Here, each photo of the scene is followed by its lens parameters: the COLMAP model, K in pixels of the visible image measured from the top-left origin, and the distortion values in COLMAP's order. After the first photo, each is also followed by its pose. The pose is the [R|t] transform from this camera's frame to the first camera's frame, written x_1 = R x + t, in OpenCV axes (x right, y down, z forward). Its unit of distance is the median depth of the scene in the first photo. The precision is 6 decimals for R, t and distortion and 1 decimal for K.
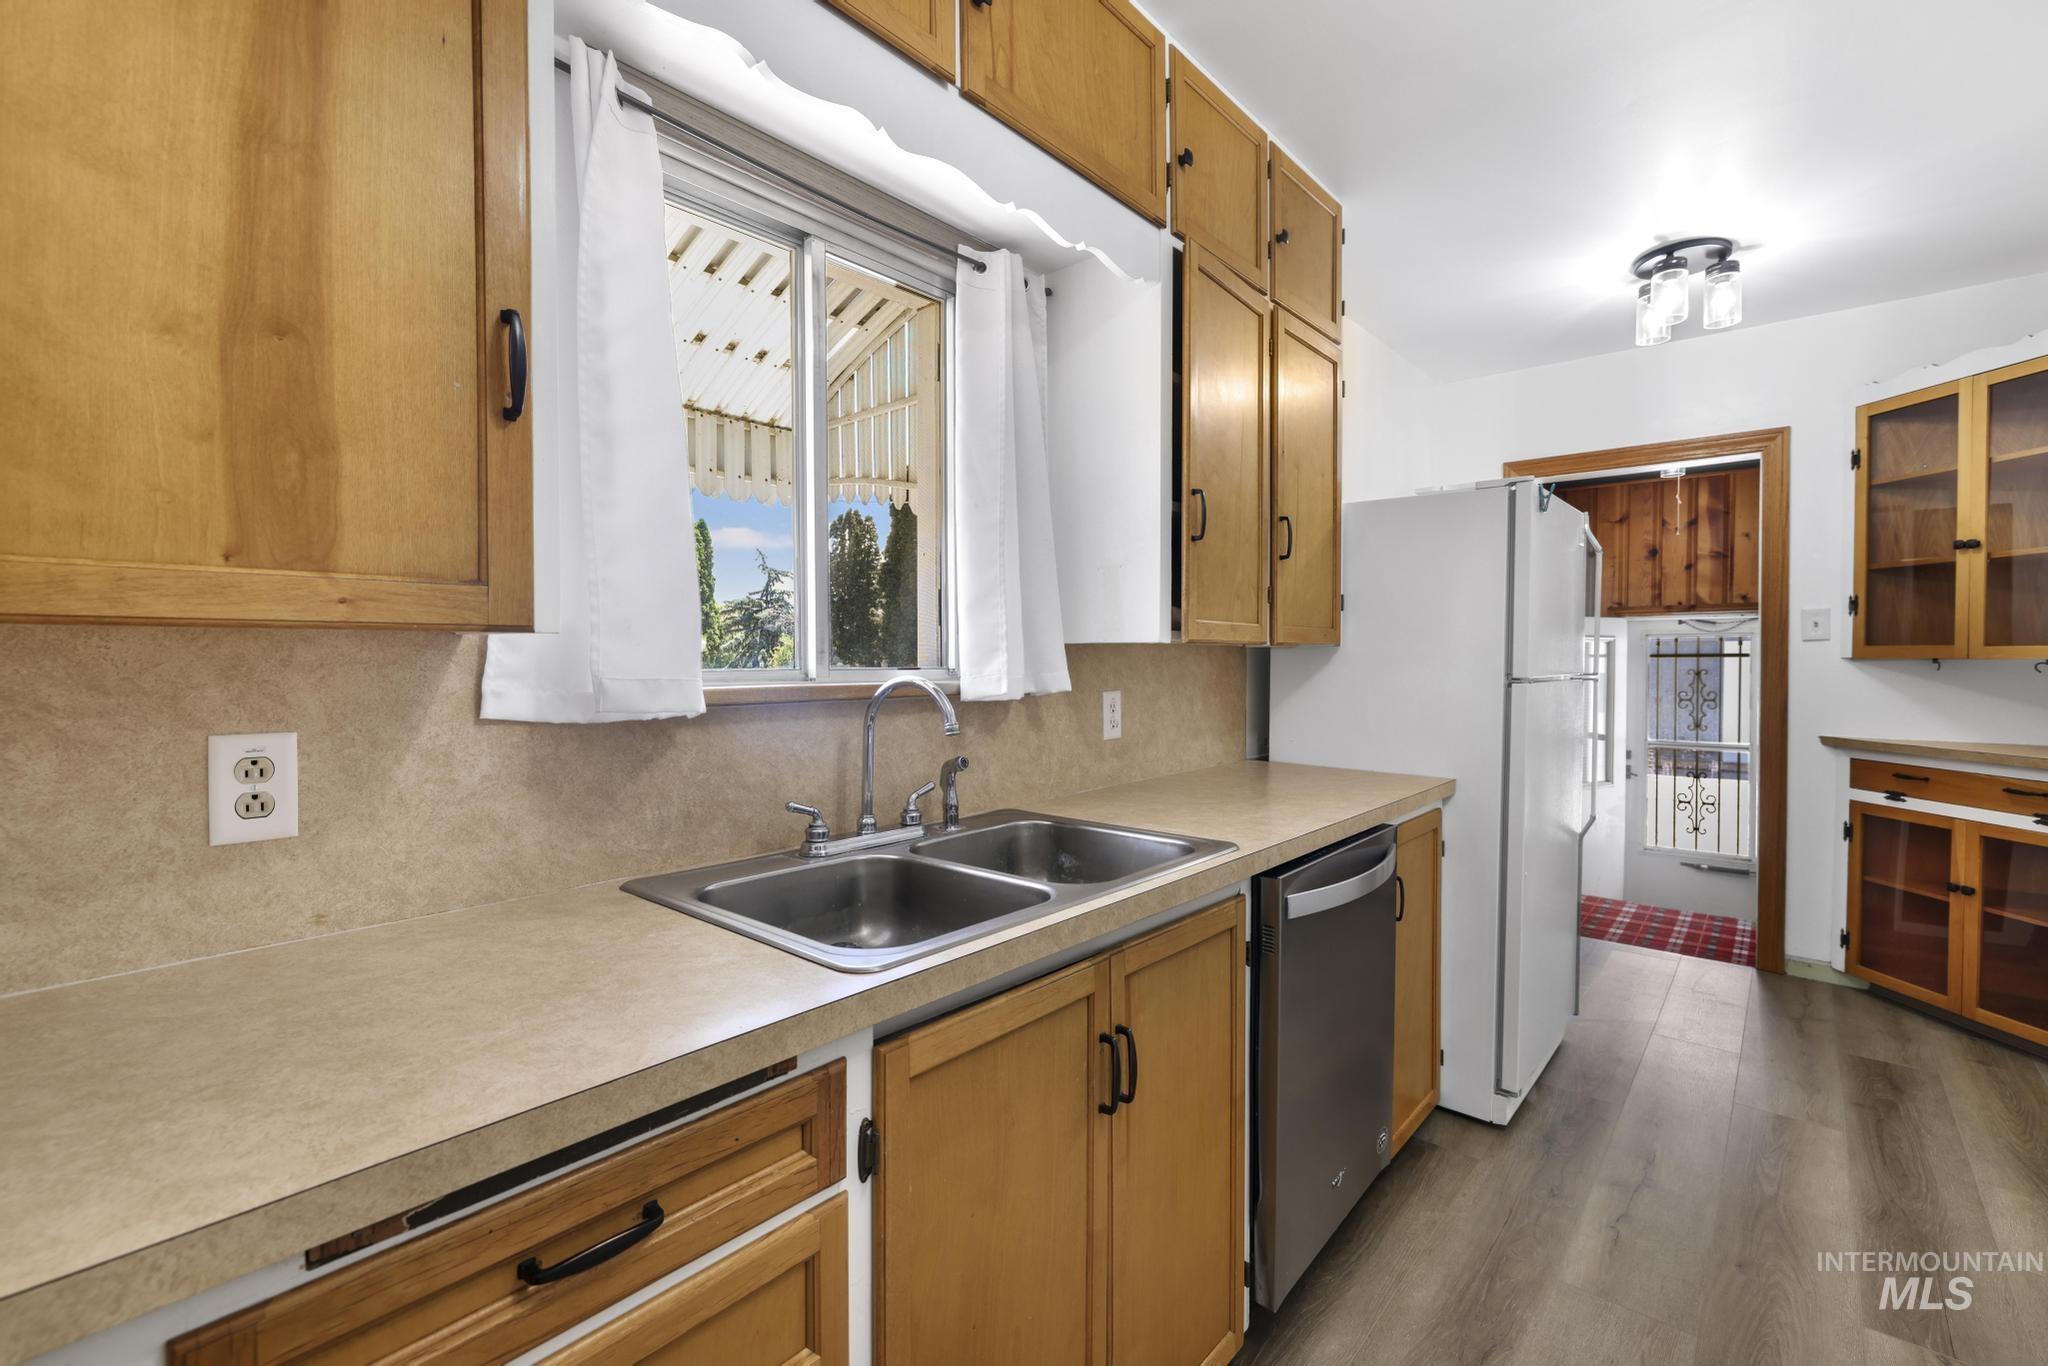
lens RADIAL K [[910.1, 0, 1028.7], [0, 910.1, 672.4], [0, 0, 1]] dist [0.025482, -0.000037]
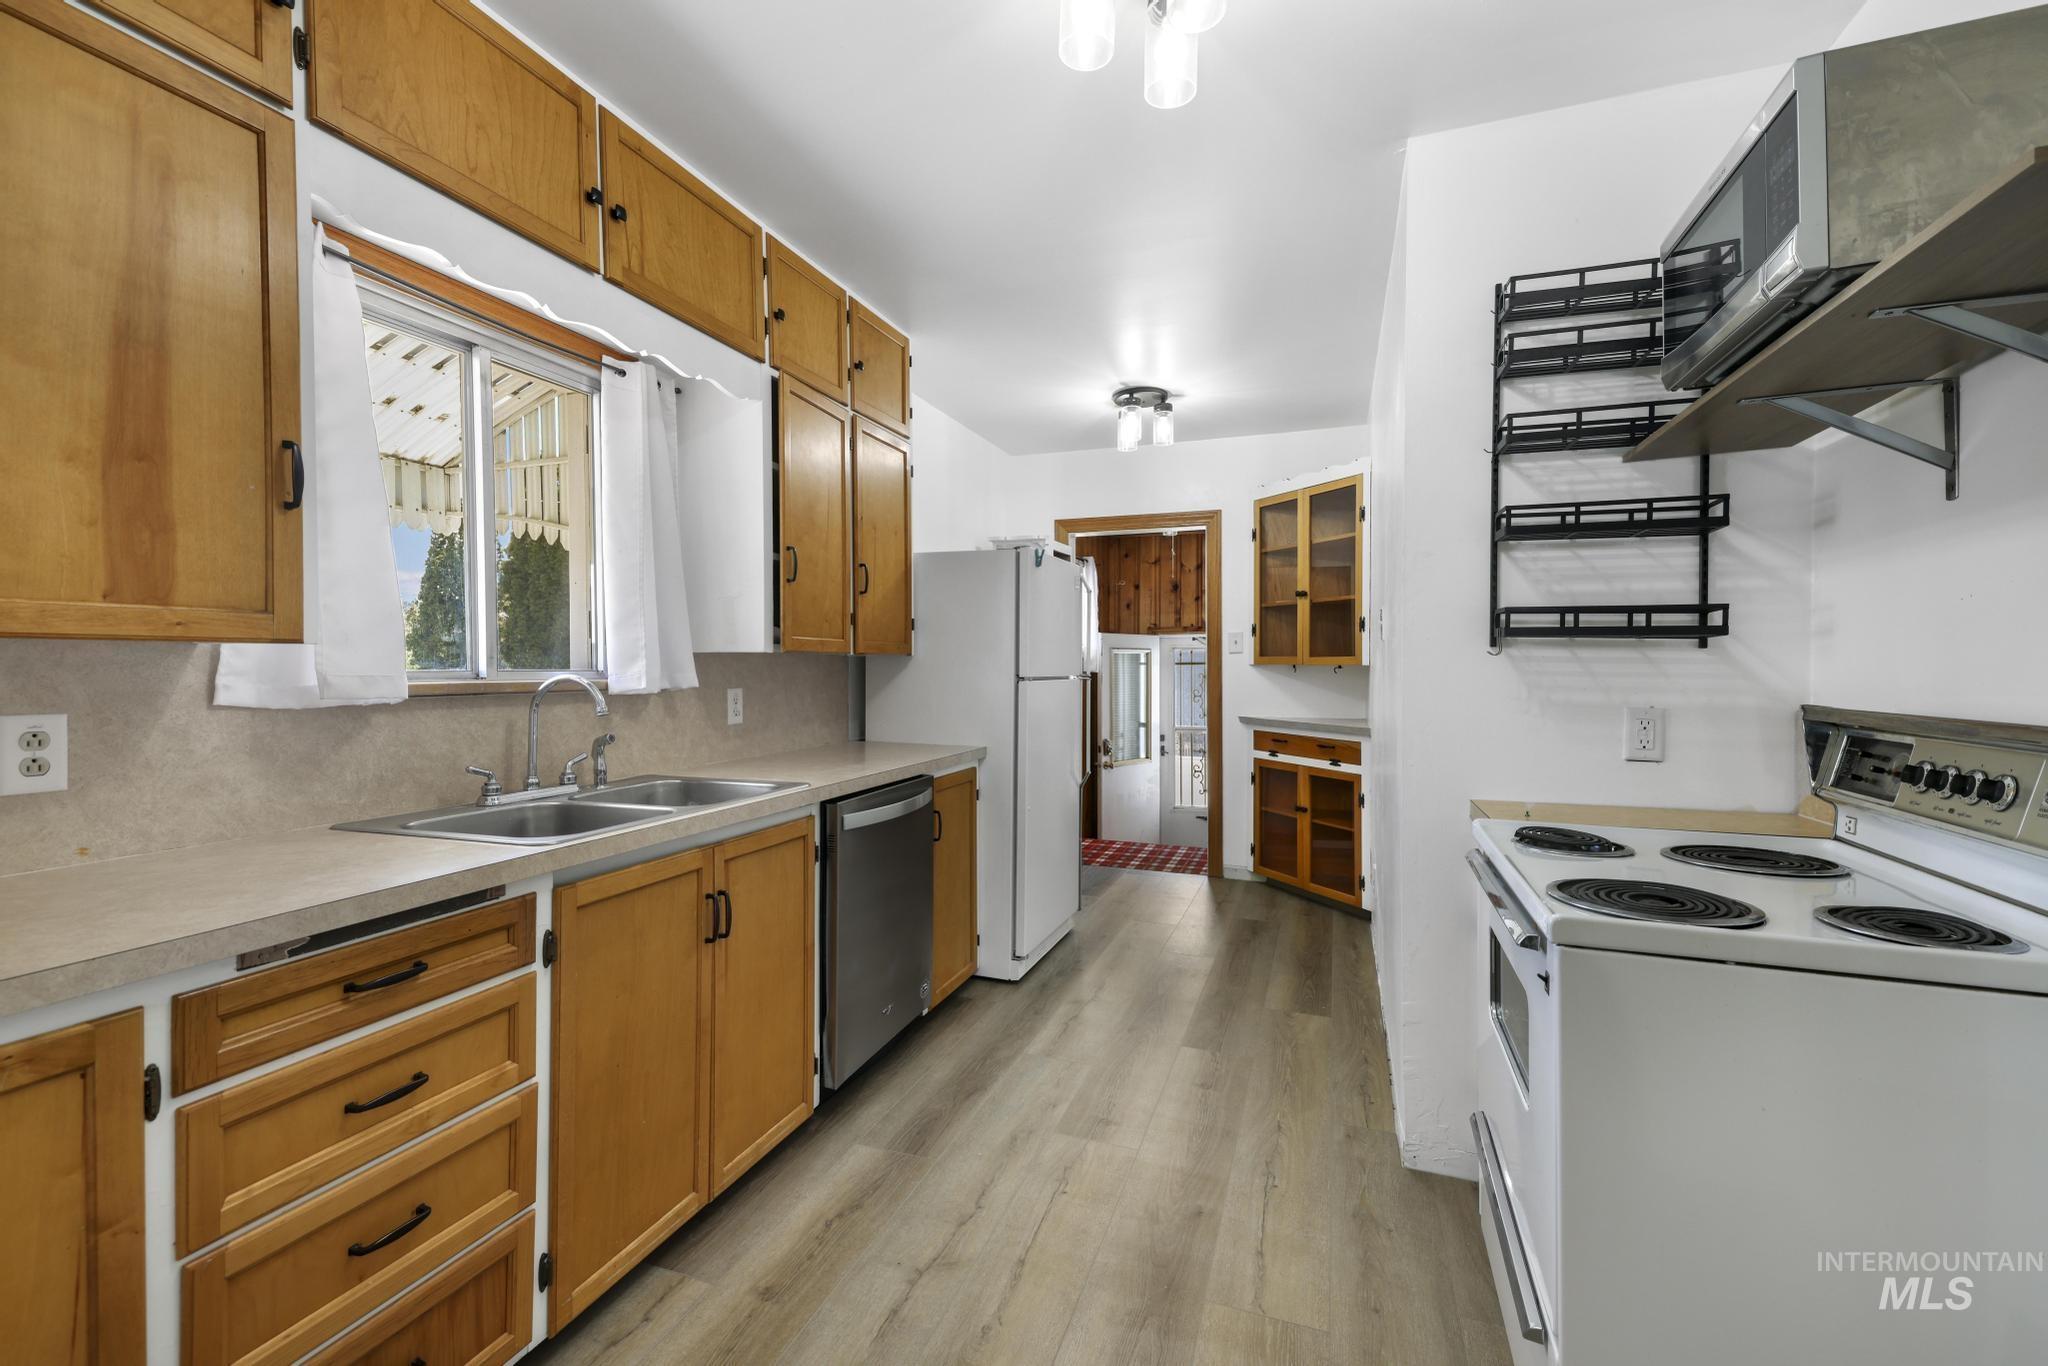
lens RADIAL K [[885.6, 0, 1028.5], [0, 885.6, 675.0], [0, 0, 1]] dist [0.062123, -0.021383]
pose [[0.932909, -0.004082, 0.360090, 0.027054], [0.006406, 0.999966, -0.005261, 0.013225], [-0.360056, 0.007215, 0.932903, -0.451736]]
